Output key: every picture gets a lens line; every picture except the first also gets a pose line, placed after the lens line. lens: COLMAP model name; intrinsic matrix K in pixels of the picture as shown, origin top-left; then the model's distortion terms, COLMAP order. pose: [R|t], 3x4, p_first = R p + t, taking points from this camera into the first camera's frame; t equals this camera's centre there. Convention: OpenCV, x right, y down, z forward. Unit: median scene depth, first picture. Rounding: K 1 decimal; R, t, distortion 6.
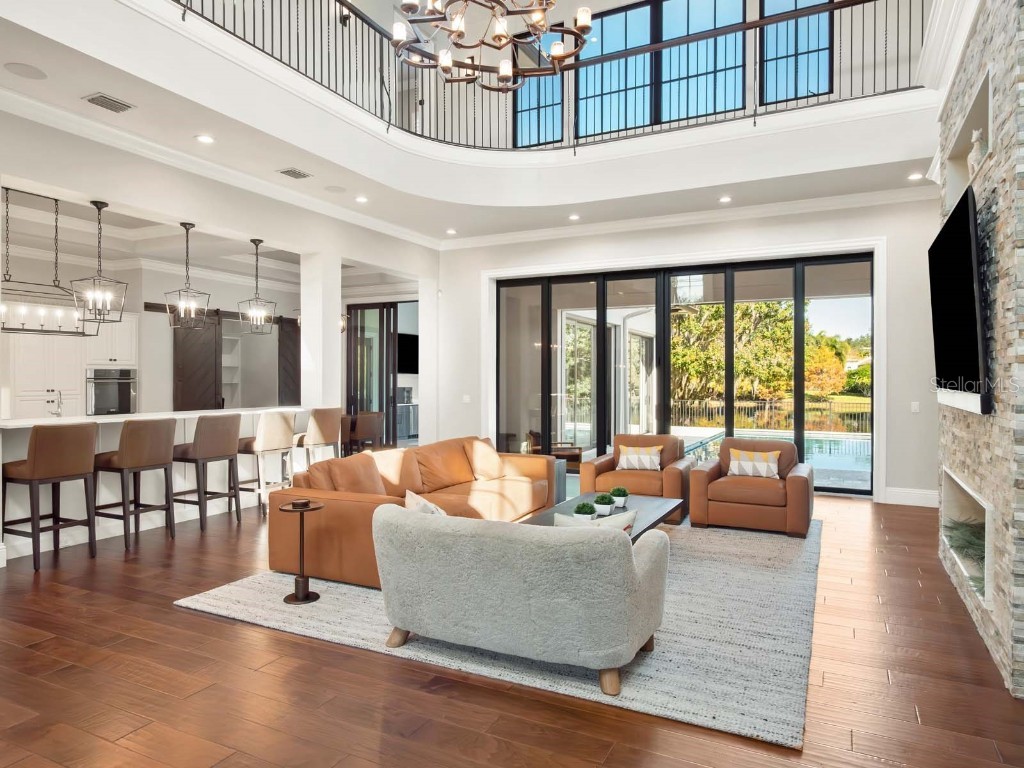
lens RADIAL K [[652.9, 0, 516.6], [0, 652.9, 382.9], [0, 0, 1]] dist [0.000132, 0.001093]
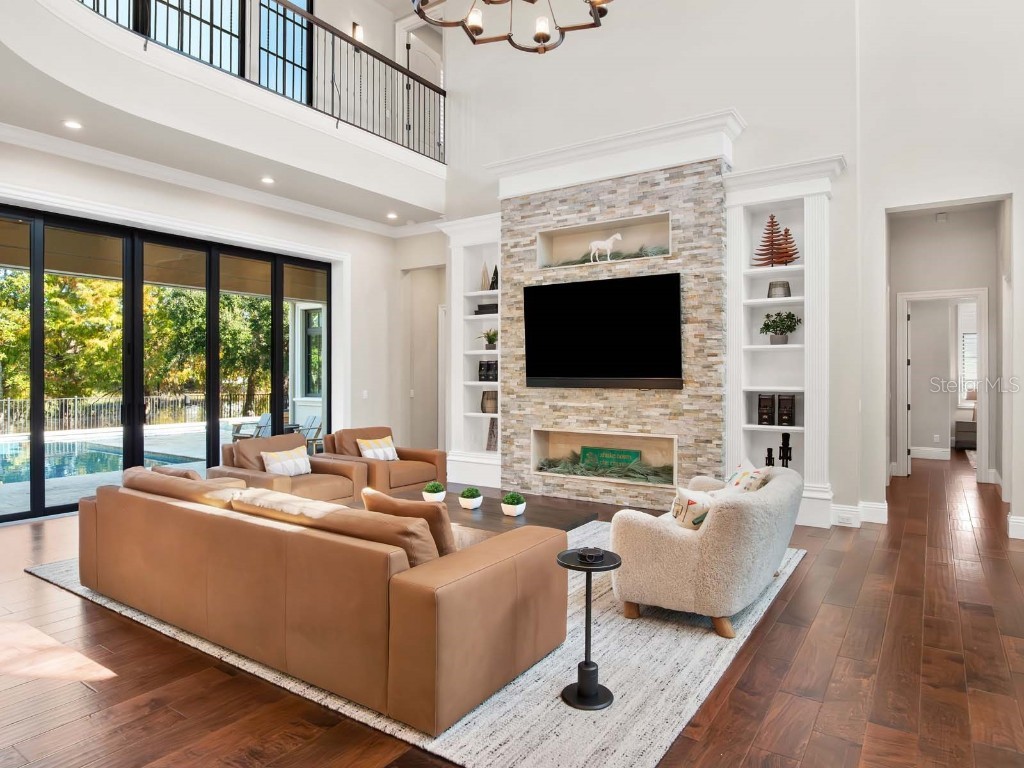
lens RADIAL K [[626.0, 0, 511.0], [0, 626.0, 375.7], [0, 0, 1]] dist [-0.013822, 0.002024]
pose [[0.121834, -0.001161, 0.992550, -0.172361], [0.002215, 0.999997, 0.000898, -0.001720], [-0.992548, 0.002090, 0.121837, 0.173783]]
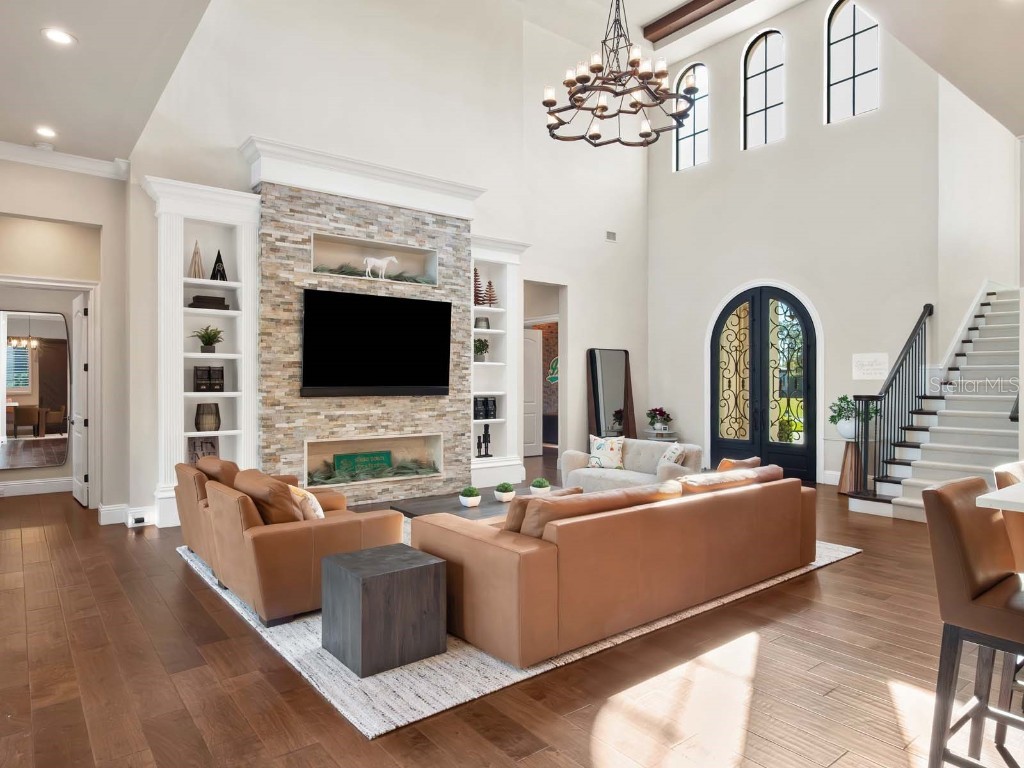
lens RADIAL K [[626.0, 0, 514.2], [0, 626.0, 387.4], [0, 0, 1]] dist [-0.013822, 0.002024]
pose [[-0.906107, -0.004585, 0.423023, -0.084773], [0.000143, 0.999938, 0.011143, -0.003192], [-0.423048, 0.010157, -0.906050, 0.392426]]
